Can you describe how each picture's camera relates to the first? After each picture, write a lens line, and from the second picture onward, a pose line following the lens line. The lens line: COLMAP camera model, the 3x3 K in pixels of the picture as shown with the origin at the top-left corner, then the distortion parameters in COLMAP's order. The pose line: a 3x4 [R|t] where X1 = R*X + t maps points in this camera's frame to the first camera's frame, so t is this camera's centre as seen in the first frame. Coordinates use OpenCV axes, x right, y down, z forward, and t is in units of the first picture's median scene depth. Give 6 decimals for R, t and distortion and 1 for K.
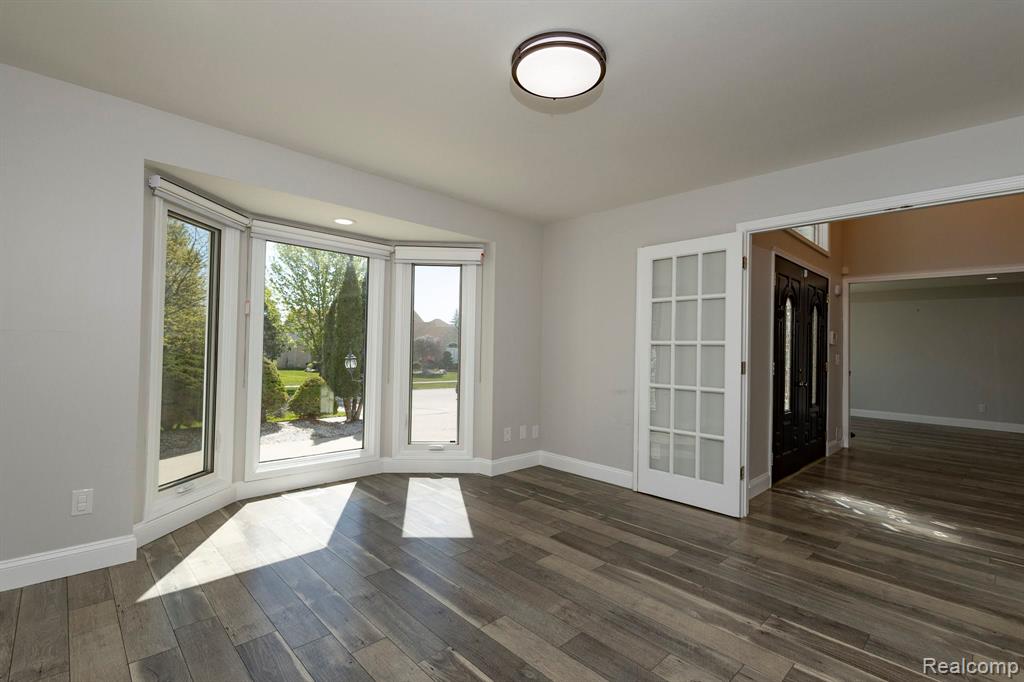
lens RADIAL K [[469.7, 0, 509.1], [0, 469.7, 339.3], [0, 0, 1]] dist [0.009059, -0.001209]
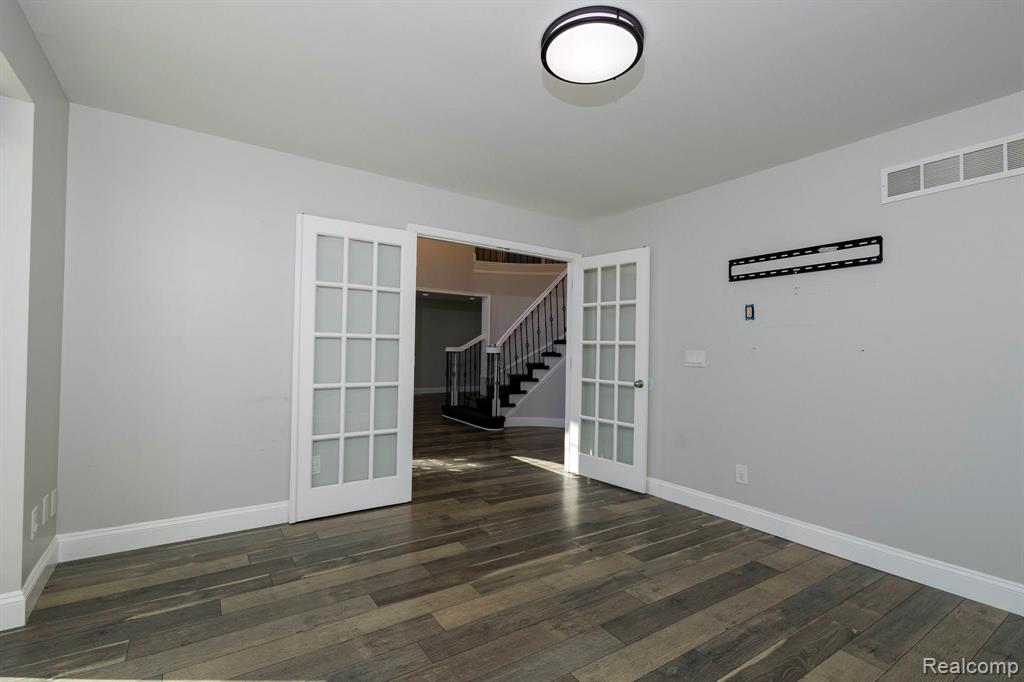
lens RADIAL K [[469.7, 0, 508.3], [0, 469.7, 337.7], [0, 0, 1]] dist [0.009059, -0.001209]
pose [[0.165760, 0.005400, 0.986151, -0.596294], [-0.035405, 0.999373, 0.000479, 0.000671], [-0.985530, -0.034994, 0.165847, 0.698589]]
